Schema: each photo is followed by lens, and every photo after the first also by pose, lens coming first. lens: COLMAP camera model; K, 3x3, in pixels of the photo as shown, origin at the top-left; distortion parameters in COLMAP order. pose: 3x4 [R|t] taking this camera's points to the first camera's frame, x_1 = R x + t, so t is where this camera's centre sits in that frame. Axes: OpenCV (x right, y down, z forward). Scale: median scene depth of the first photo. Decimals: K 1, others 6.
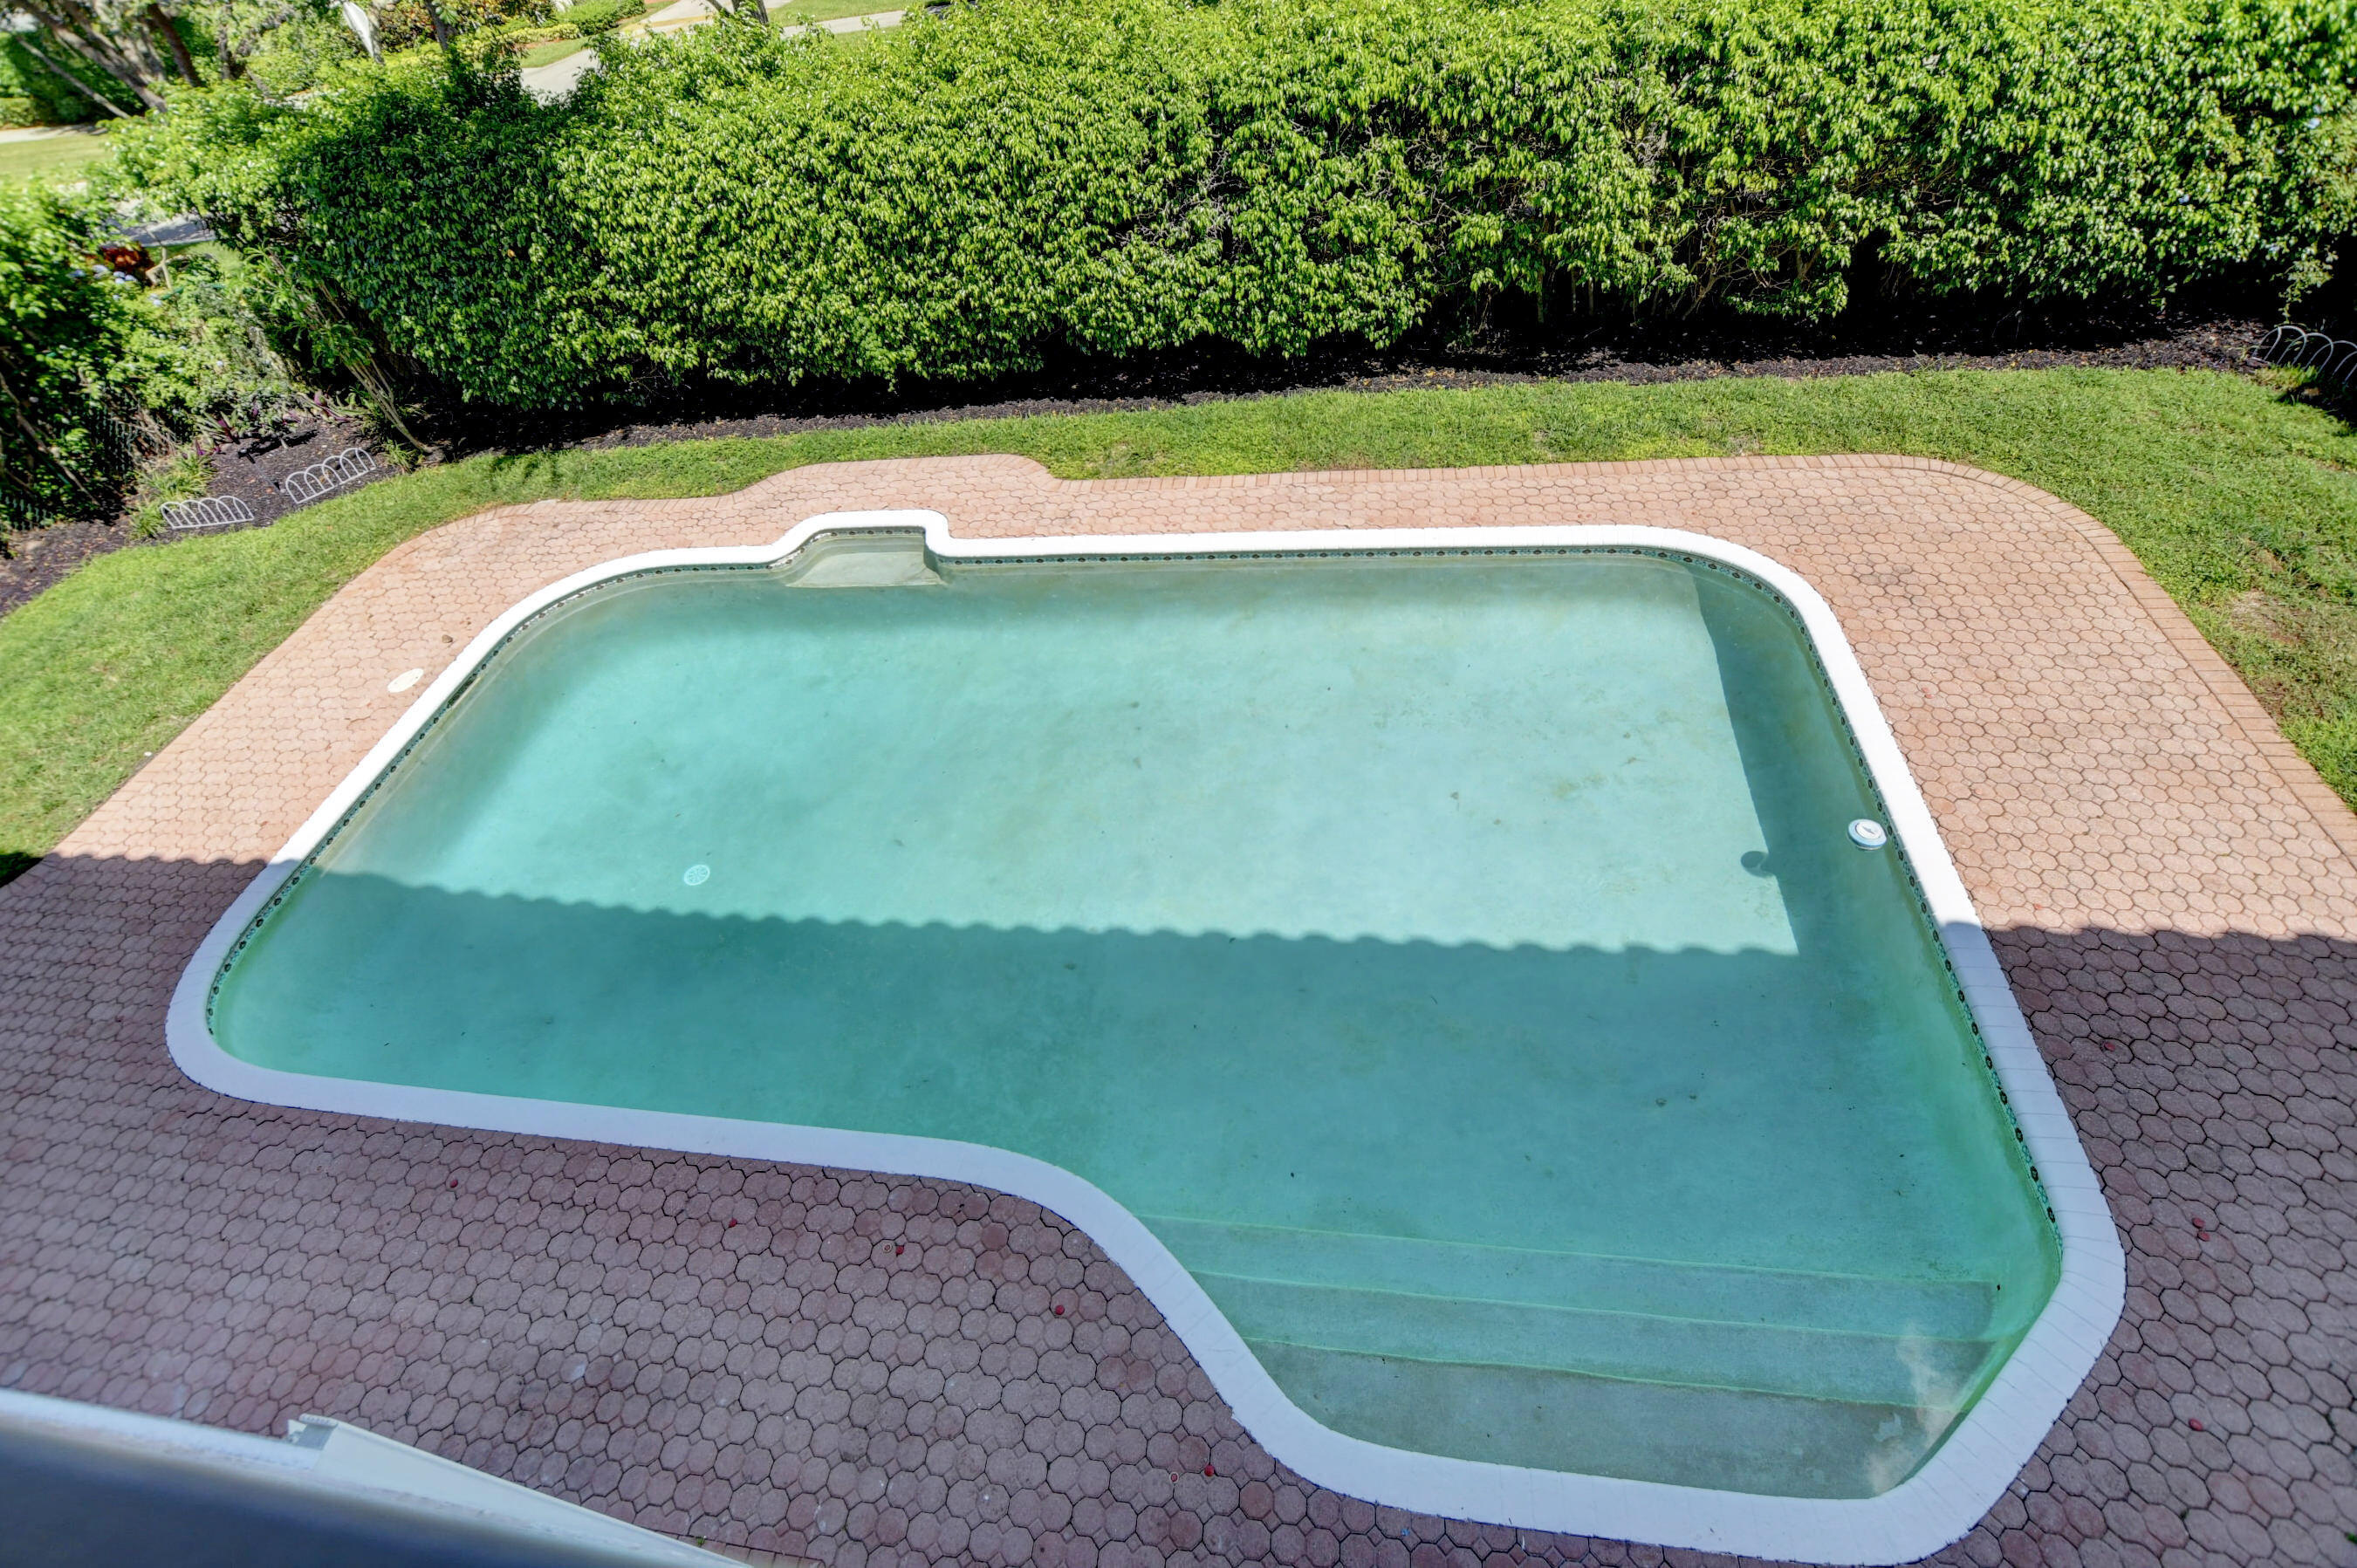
lens RADIAL K [[1036.7, 0, 1174.1], [0, 1036.7, 794.5], [0, 0, 1]] dist [-0.036443, 0.007393]
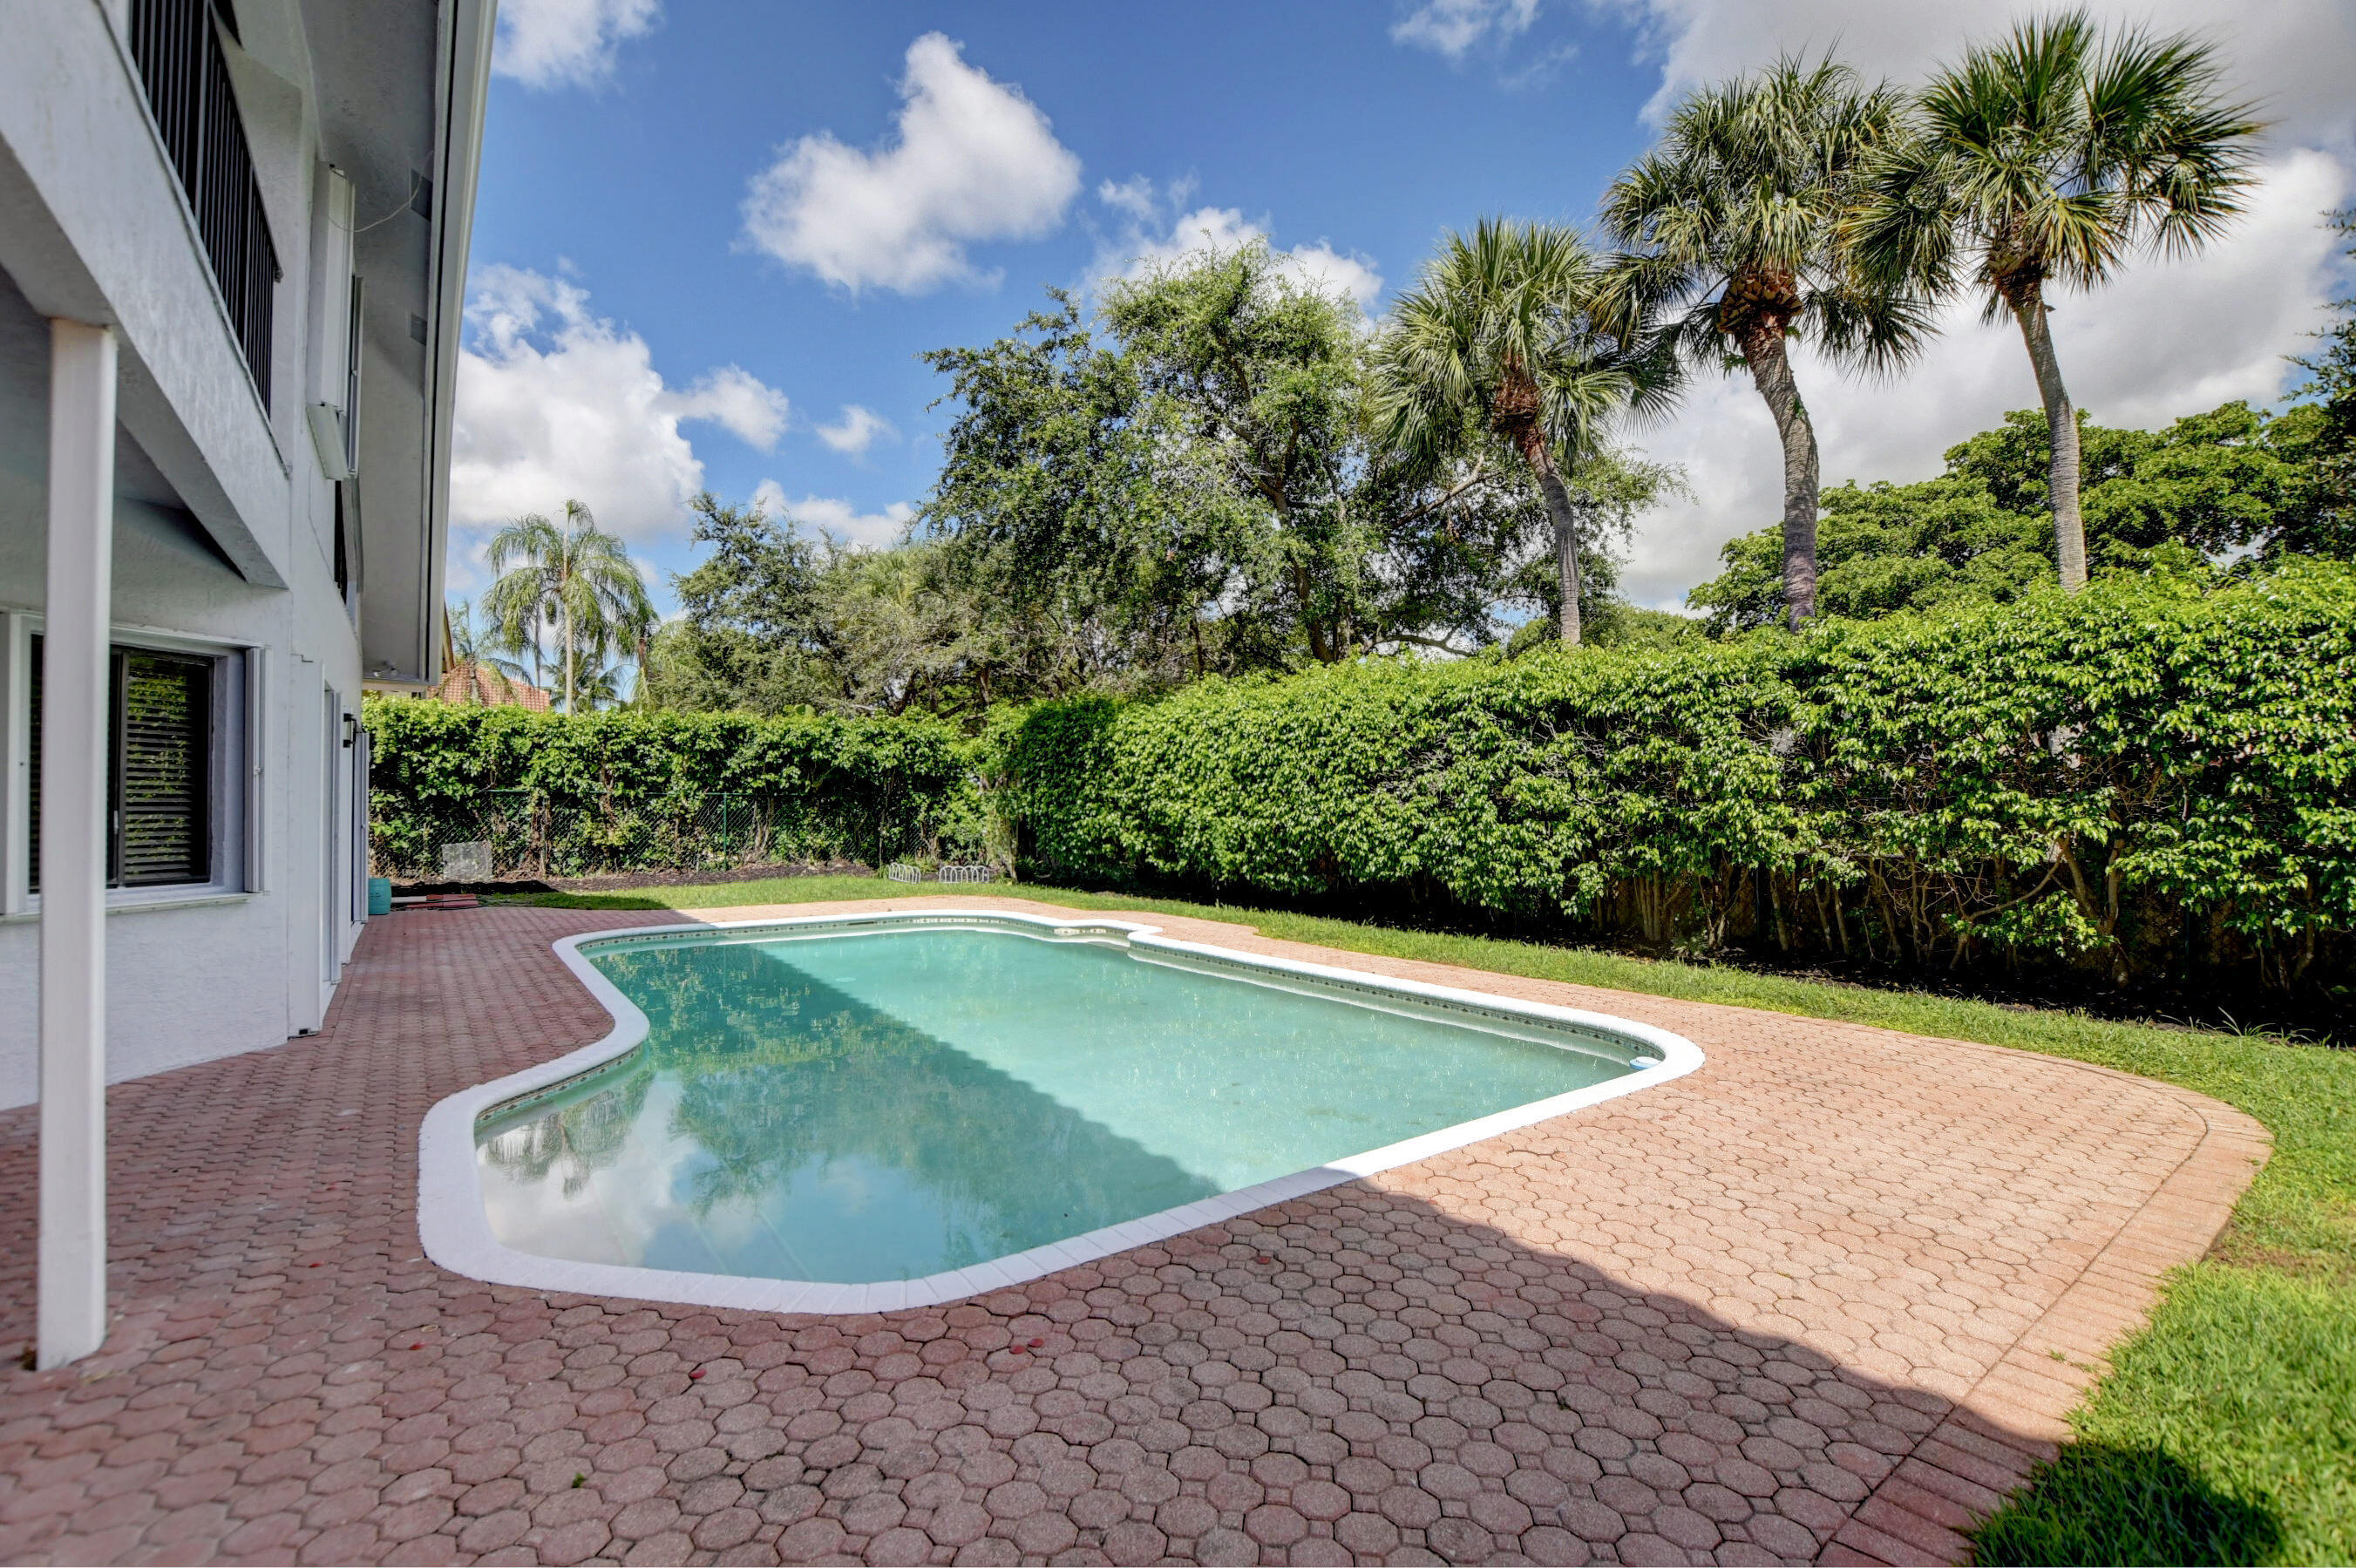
lens RADIAL K [[1039.2, 0, 1172.0], [0, 1039.2, 785.7], [0, 0, 1]] dist [-0.030471, 0.003210]
pose [[0.696604, 0.106169, -0.709557, 0.726761], [-0.571223, 0.680473, -0.458978, 0.205830], [0.434105, 0.725041, 0.534667, 0.197952]]
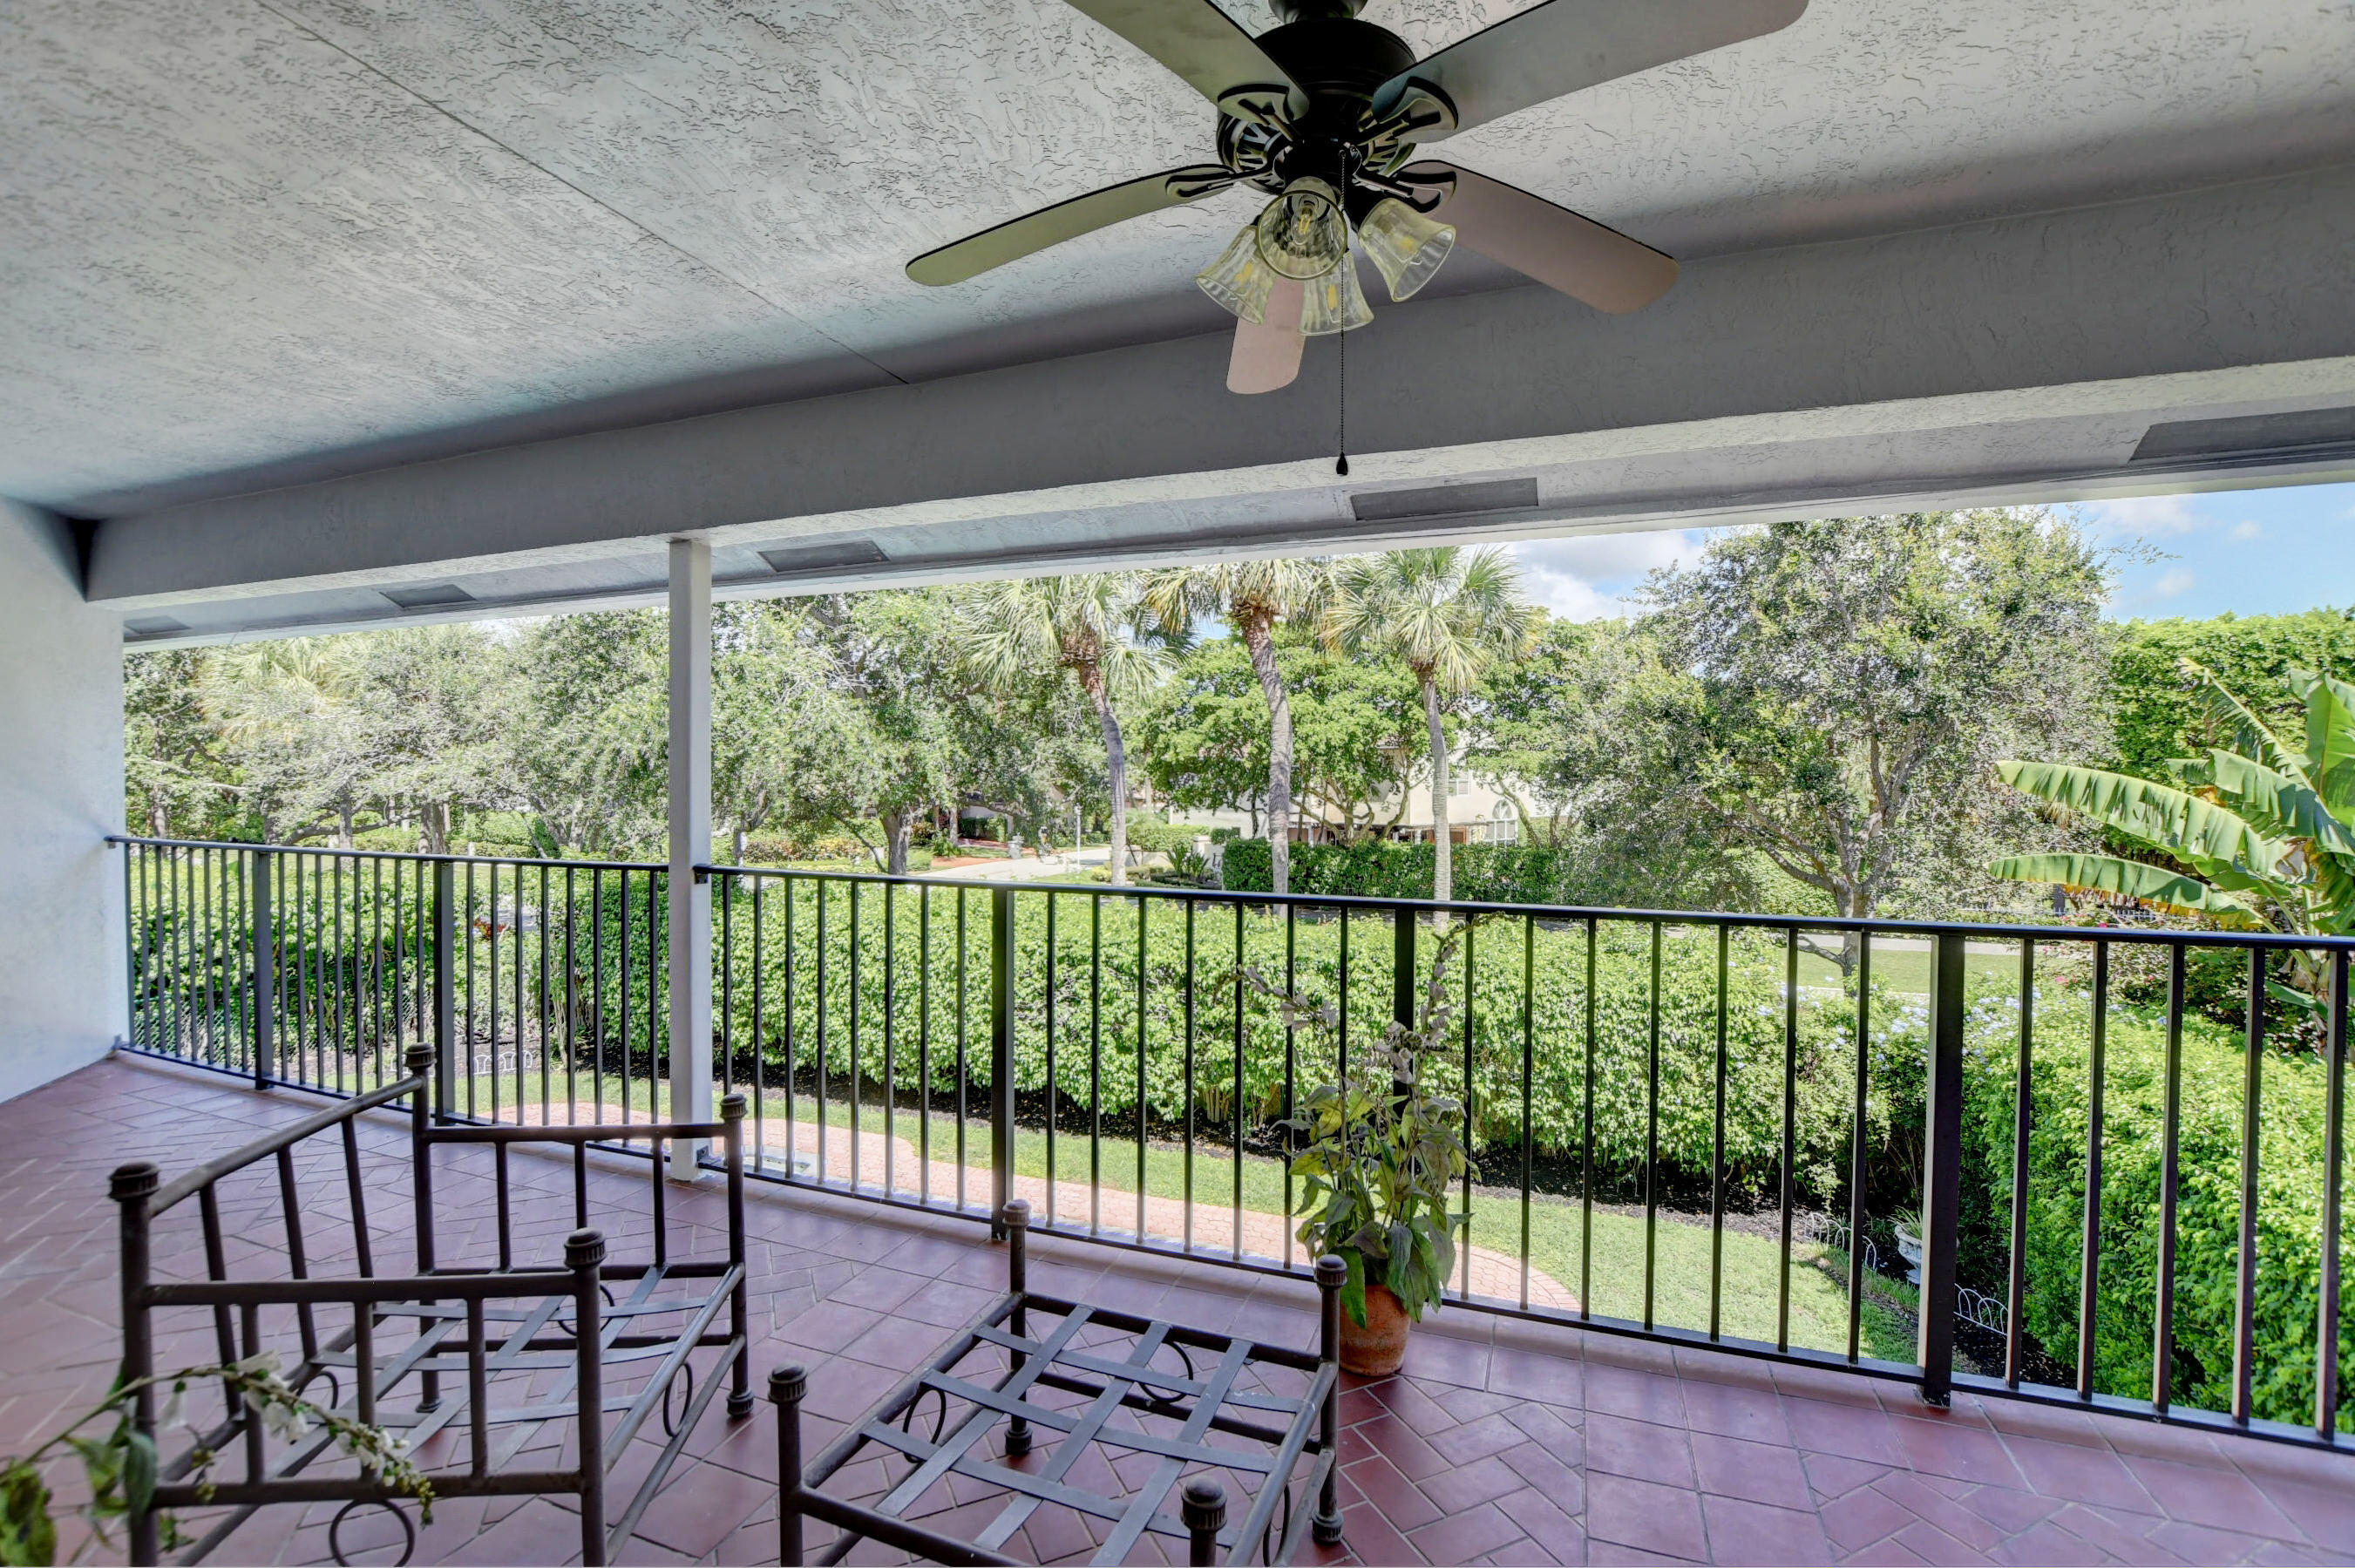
lens RADIAL K [[1035.9, 0, 1173.1], [0, 1035.9, 794.5], [0, 0, 1]] dist [-0.036443, 0.007393]
pose [[0.967217, 0.125517, -0.220763, 0.521463], [-0.244313, 0.697131, -0.674032, 0.231483], [0.069298, 0.705871, 0.704942, -0.346324]]
